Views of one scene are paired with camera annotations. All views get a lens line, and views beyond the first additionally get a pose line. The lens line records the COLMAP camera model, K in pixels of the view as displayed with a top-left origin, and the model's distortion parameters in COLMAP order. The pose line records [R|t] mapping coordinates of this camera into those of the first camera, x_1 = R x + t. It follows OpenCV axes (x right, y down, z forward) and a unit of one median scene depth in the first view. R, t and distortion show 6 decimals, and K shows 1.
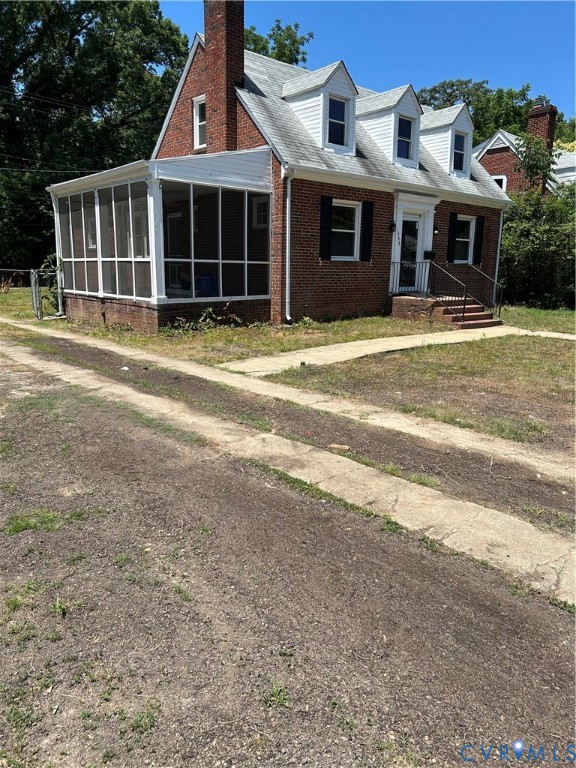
lens RADIAL K [[558.6, 0, 288.0], [0, 558.6, 384.0], [0, 0, 1]] dist [0.056513, -0.066172]
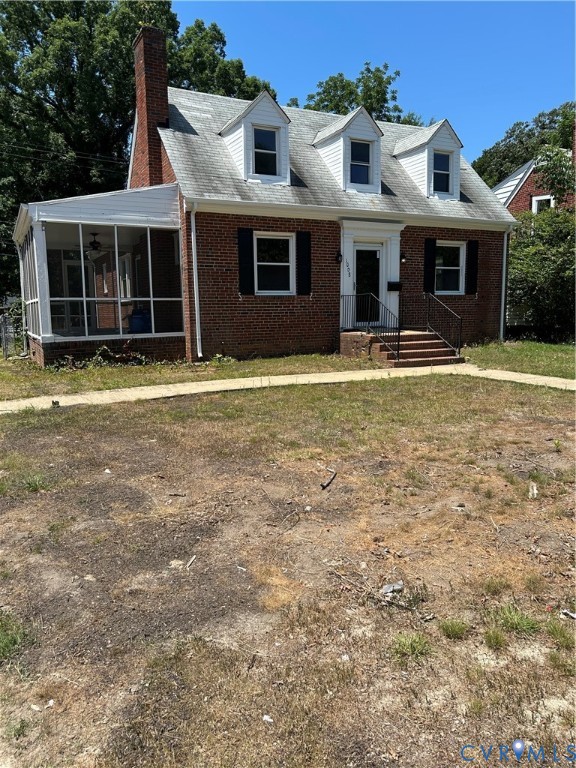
lens RADIAL K [[558.6, 0, 288.0], [0, 558.6, 384.0], [0, 0, 1]] dist [0.056513, -0.066172]
pose [[0.967871, 0.006434, -0.251365, 0.358206], [-0.024050, 0.997458, -0.067073, -0.009153], [0.250295, 0.070963, 0.965566, 0.112896]]
